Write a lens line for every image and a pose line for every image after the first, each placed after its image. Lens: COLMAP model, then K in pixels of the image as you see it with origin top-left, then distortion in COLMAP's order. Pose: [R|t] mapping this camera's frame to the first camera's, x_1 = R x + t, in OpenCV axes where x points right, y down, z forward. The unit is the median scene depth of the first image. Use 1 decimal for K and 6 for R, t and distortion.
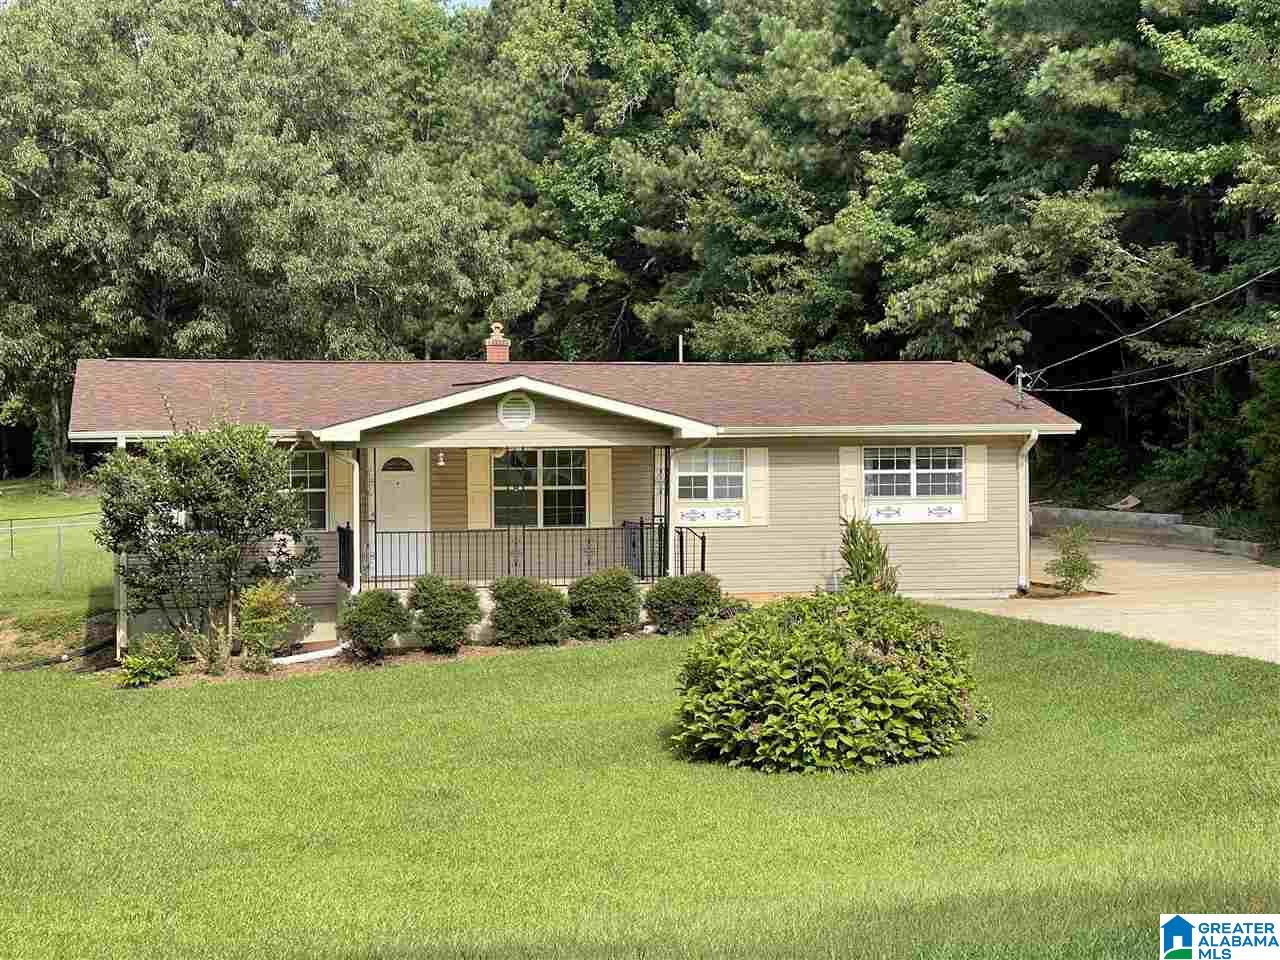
lens RADIAL K [[2572.7, 0, 640.0], [0, 2572.7, 480.0], [0, 0, 1]] dist [0.052641, 0.575111]
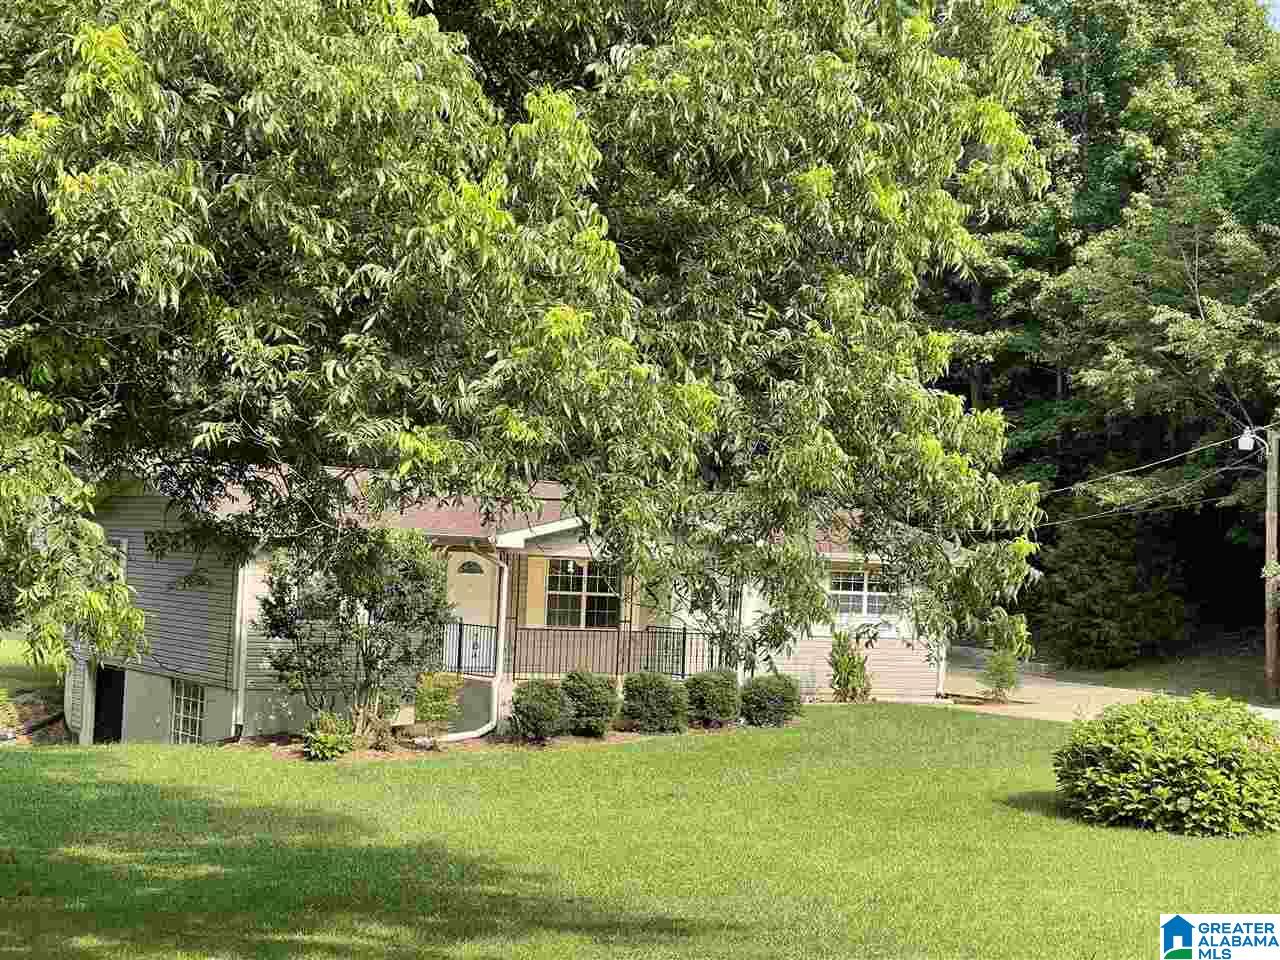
lens RADIAL K [[2572.7, 0, 640.0], [0, 2572.7, 480.0], [0, 0, 1]] dist [0.052641, 0.575111]
pose [[0.935243, 0.059553, 0.348962, -0.416895], [-0.045571, 0.997800, -0.048148, 0.006599], [-0.351062, 0.029128, 0.935899, -0.075179]]
